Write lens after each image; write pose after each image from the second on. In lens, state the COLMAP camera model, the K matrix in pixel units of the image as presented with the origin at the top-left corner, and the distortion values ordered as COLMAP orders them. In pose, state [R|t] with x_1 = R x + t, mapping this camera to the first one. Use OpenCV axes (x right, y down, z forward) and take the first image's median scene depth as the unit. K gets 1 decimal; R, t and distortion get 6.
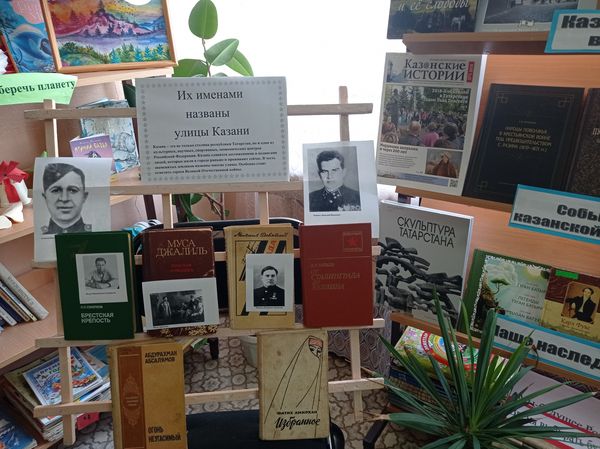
lens RADIAL K [[488.6, 0, 300.0], [0, 488.6, 224.5], [0, 0, 1]] dist [0.028679, -0.012513]
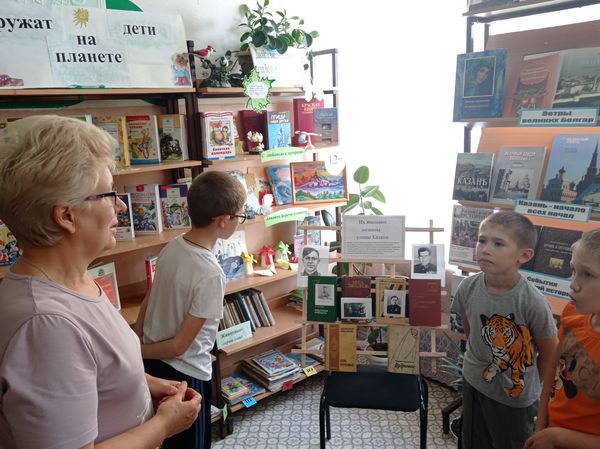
lens RADIAL K [[488.6, 0, 300.0], [0, 488.6, 224.5], [0, 0, 1]] dist [0.028679, -0.012513]
pose [[0.972104, 0.037111, -0.231597, 0.024689], [-0.079351, 0.981216, -0.175837, 0.194316], [0.220721, 0.189309, 0.956789, -1.353941]]
